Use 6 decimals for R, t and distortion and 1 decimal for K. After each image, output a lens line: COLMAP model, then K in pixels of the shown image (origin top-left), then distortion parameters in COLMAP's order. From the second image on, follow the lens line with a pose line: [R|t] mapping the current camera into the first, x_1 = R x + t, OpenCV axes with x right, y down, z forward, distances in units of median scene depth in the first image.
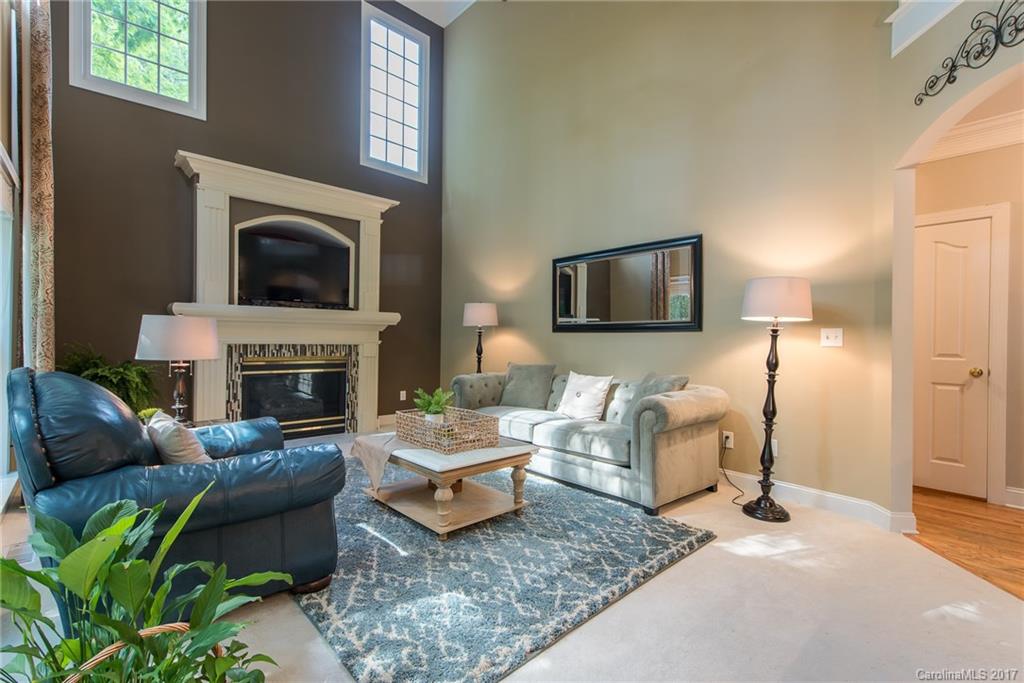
lens RADIAL K [[460.2, 0, 512.2], [0, 460.2, 343.3], [0, 0, 1]] dist [0.010406, -0.001382]
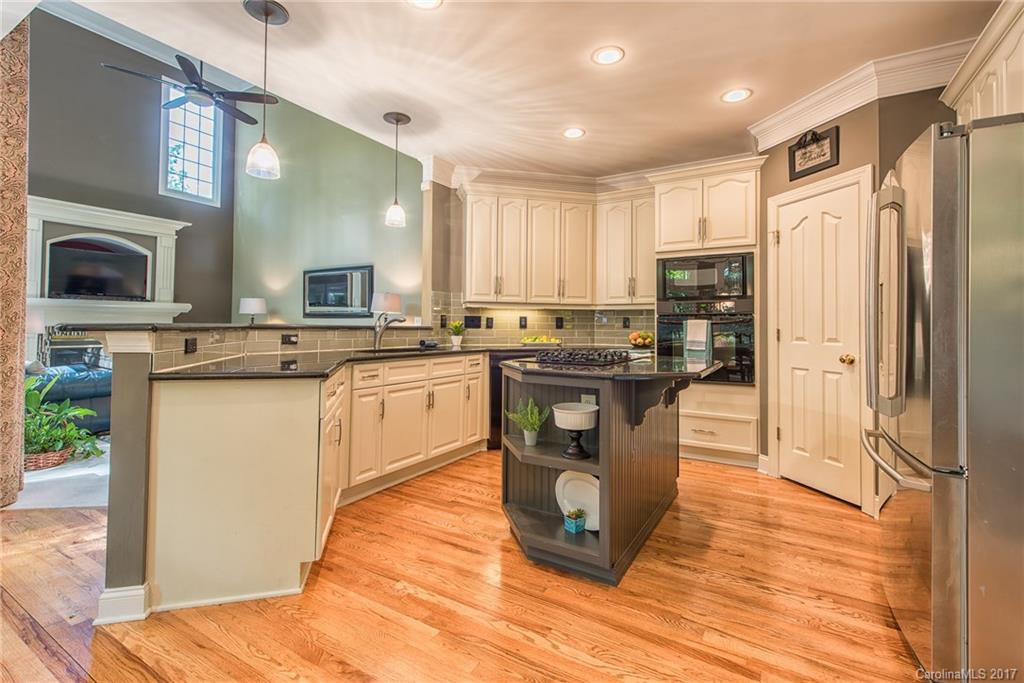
lens RADIAL K [[460.2, 0, 508.5], [0, 460.2, 313.6], [0, 0, 1]] dist [0.010406, -0.001382]
pose [[0.958237, 0.005376, 0.285924, 0.278483], [0.003993, 0.999474, -0.032175, 0.011860], [-0.285947, 0.031973, 0.957712, -0.609829]]
